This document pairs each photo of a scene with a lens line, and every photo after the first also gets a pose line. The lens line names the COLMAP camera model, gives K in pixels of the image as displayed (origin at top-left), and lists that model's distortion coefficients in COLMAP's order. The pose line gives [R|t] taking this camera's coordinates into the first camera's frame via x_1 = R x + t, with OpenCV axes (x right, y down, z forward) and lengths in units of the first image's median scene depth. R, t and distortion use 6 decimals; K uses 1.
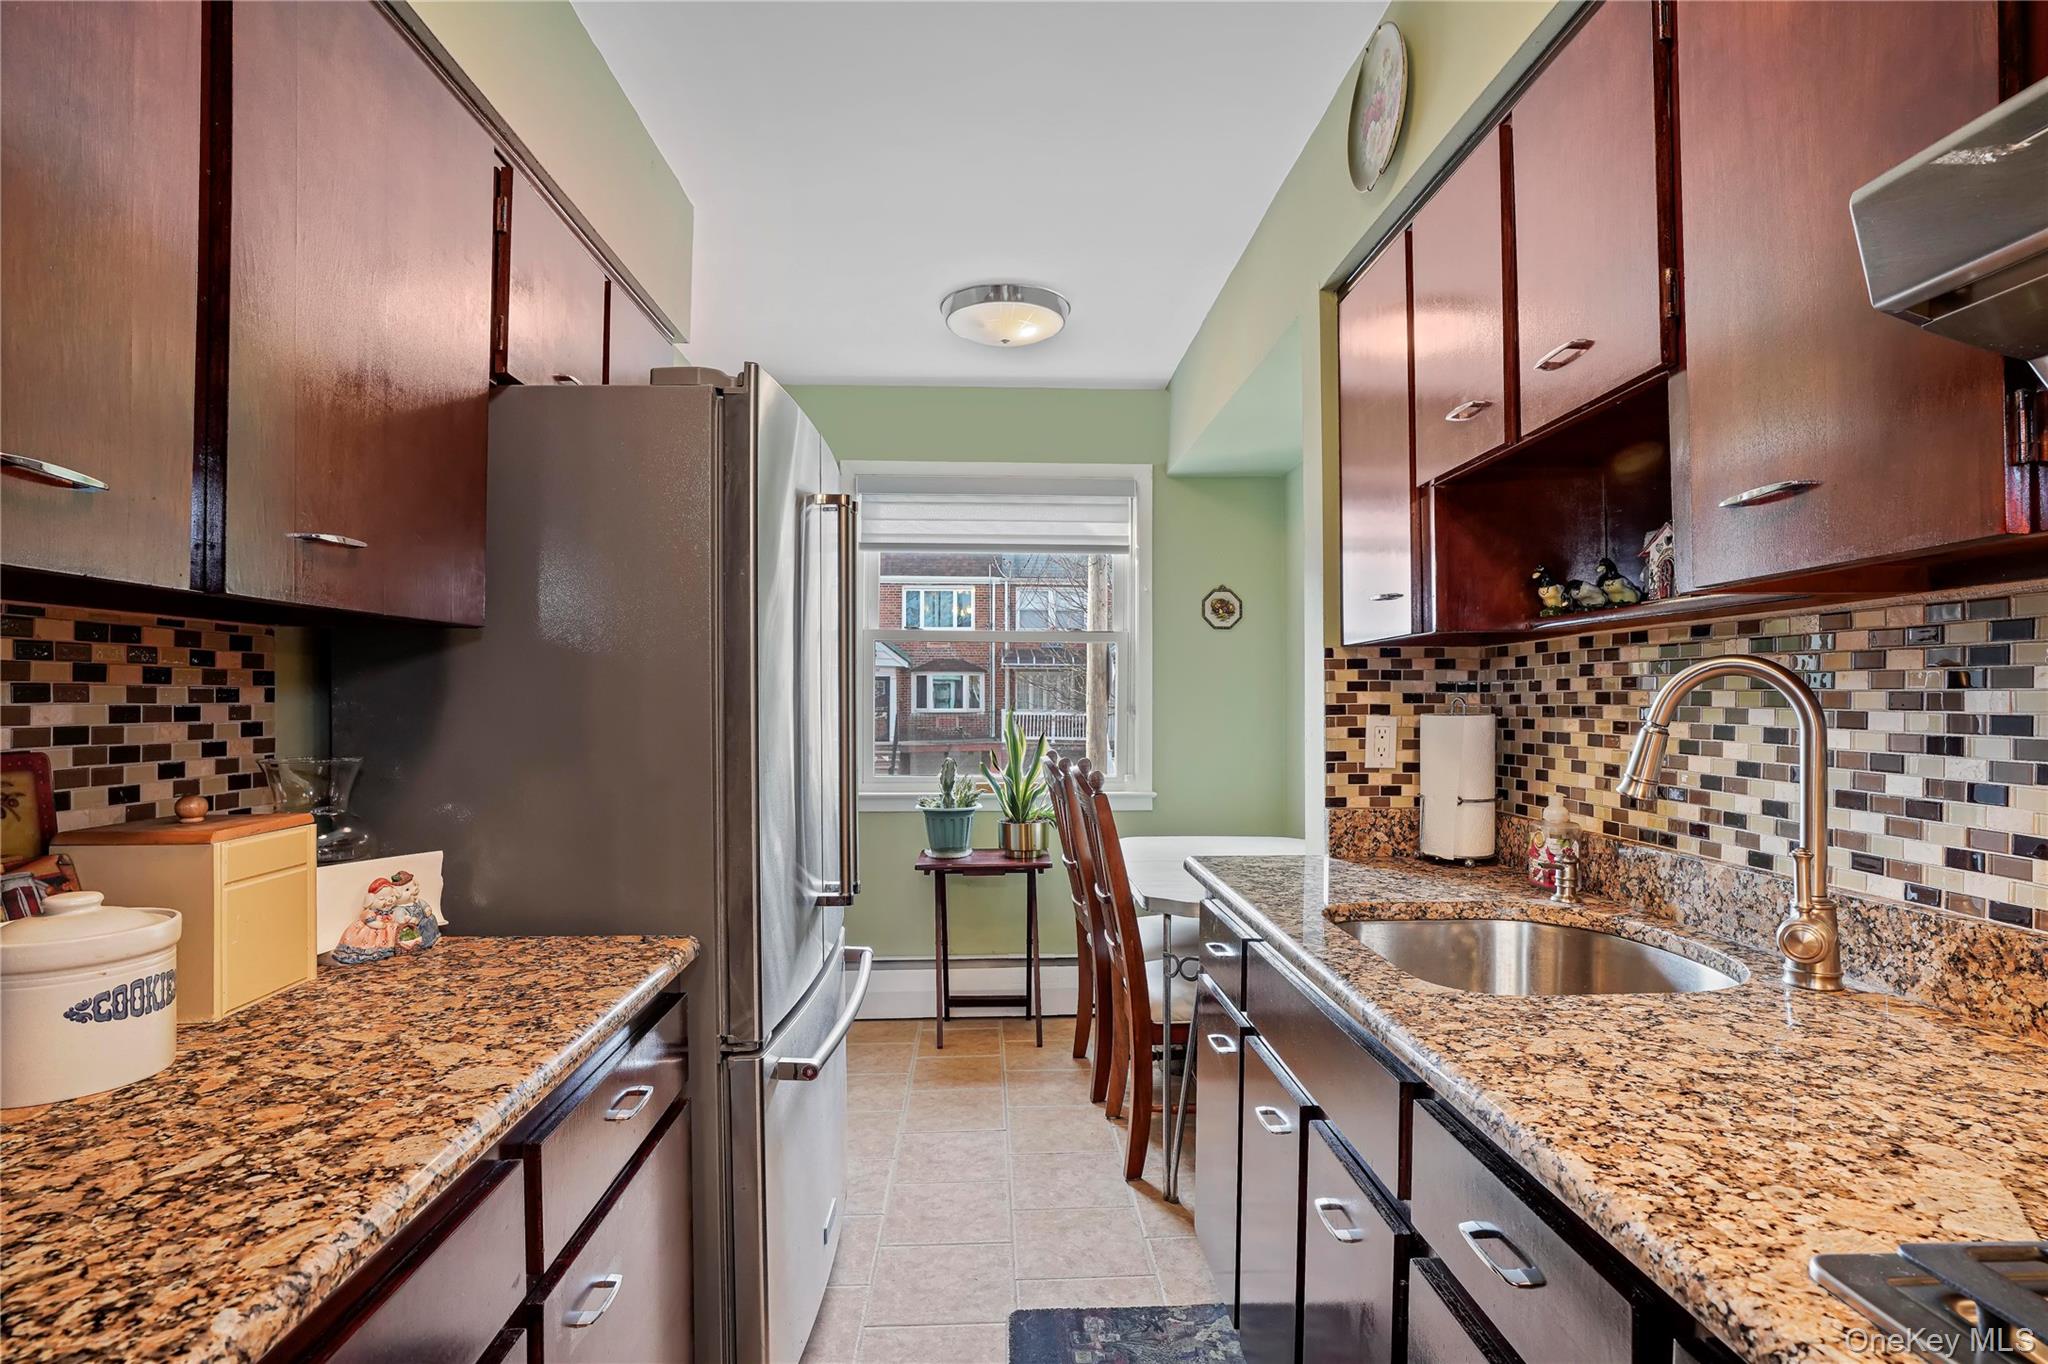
lens RADIAL K [[1026.4, 0, 1024.5], [0, 1026.4, 688.7], [0, 0, 1]] dist [-0.021418, 0.000080]
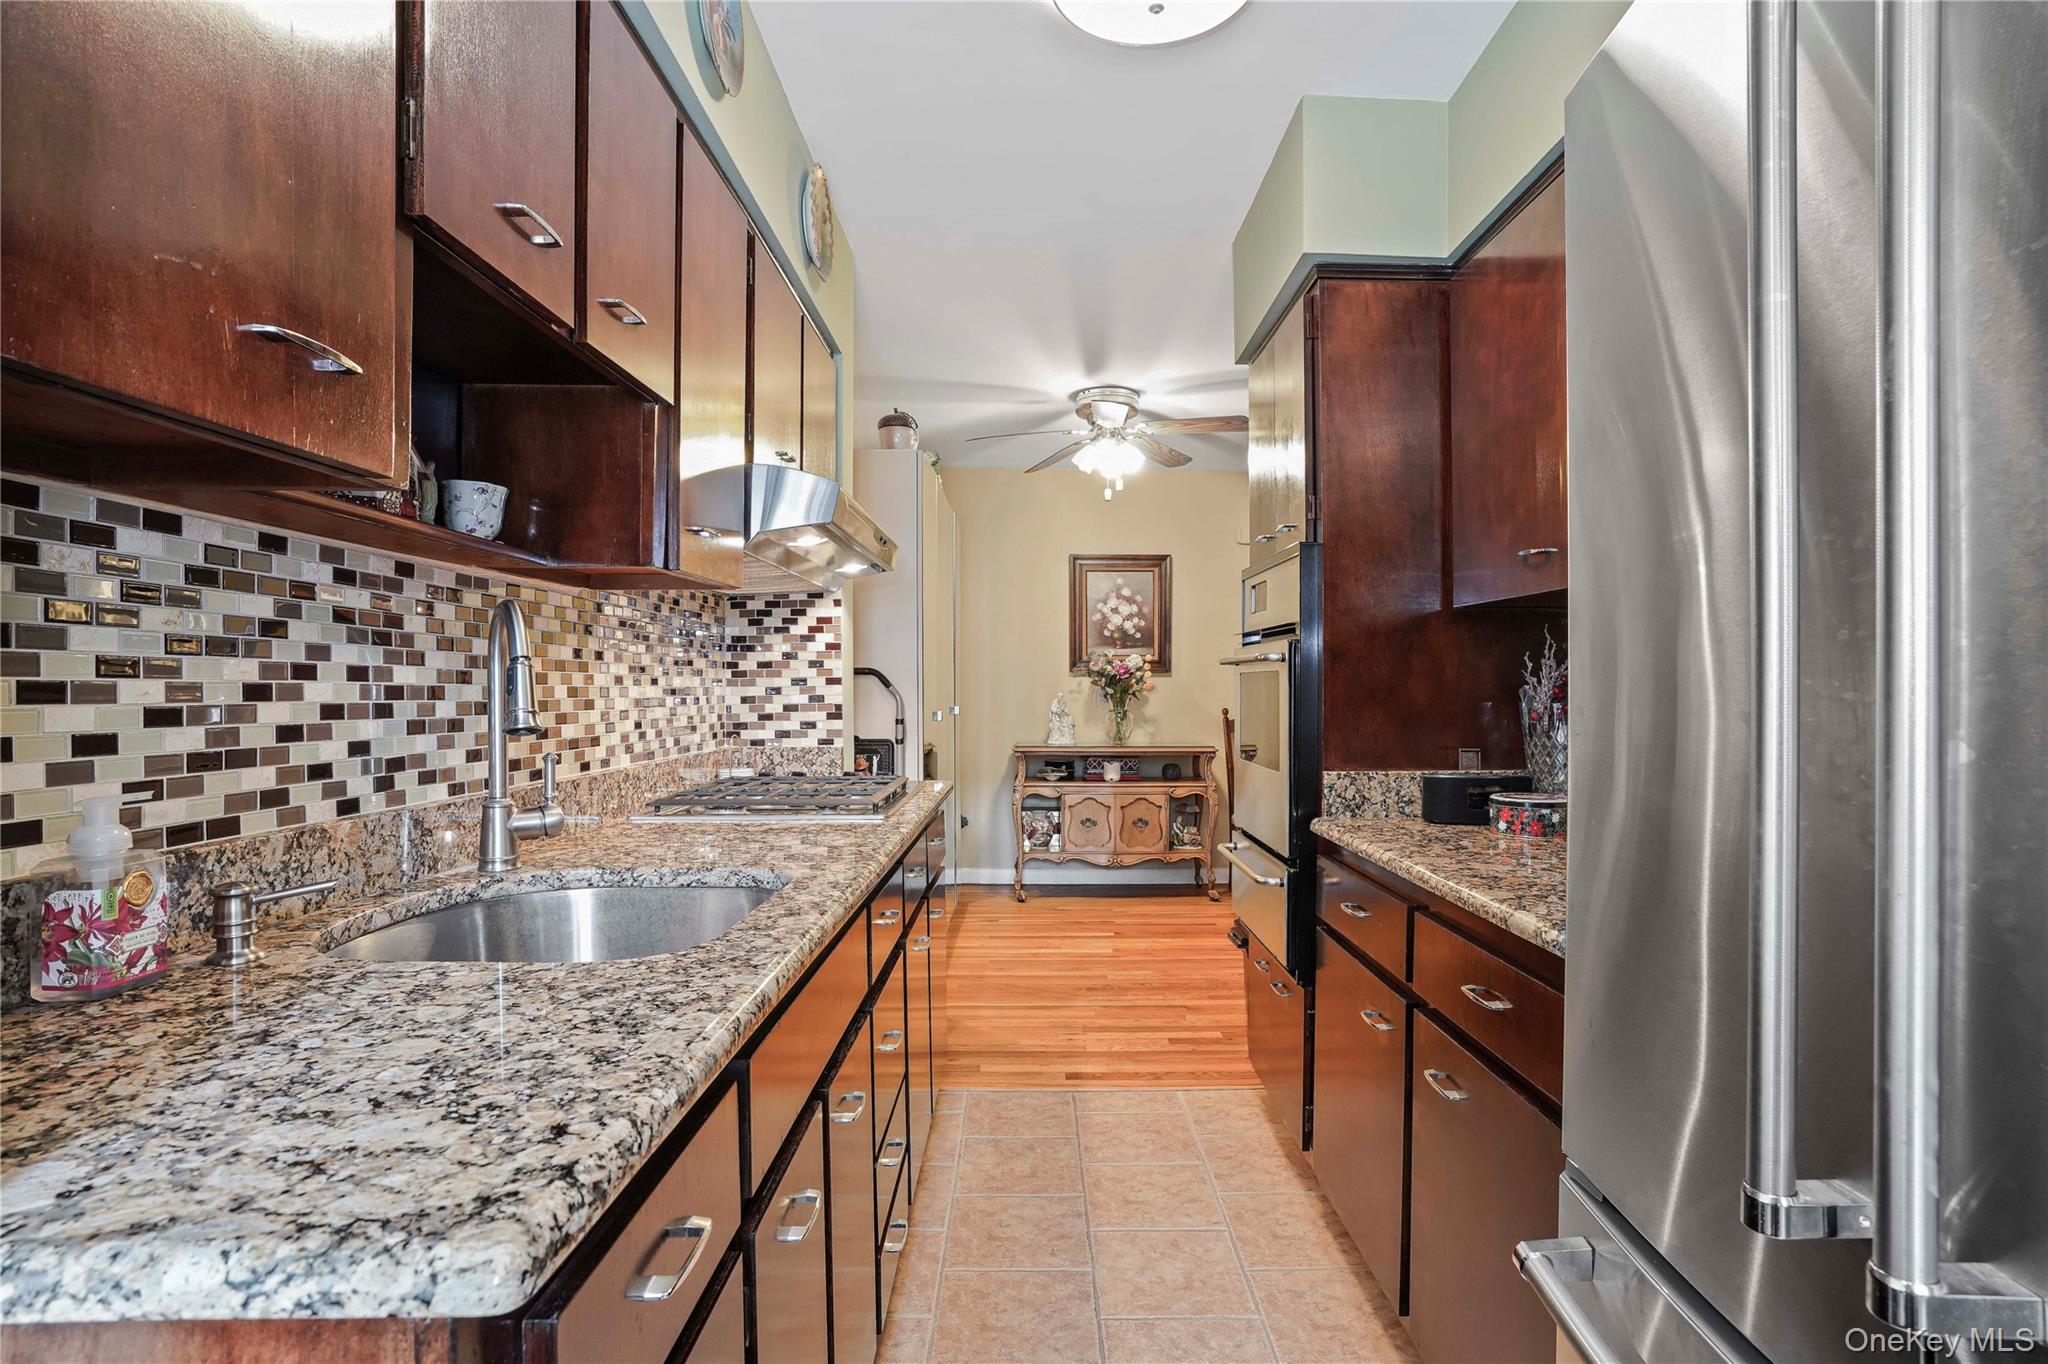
lens RADIAL K [[1026.4, 0, 1027.6], [0, 1026.4, 688.0], [0, 0, 1]] dist [-0.021418, 0.000080]
pose [[-0.998672, -0.004615, 0.051309, 0.052630], [-0.005088, 0.999946, -0.009104, 0.065195], [-0.051264, -0.009353, -0.998641, 1.911280]]
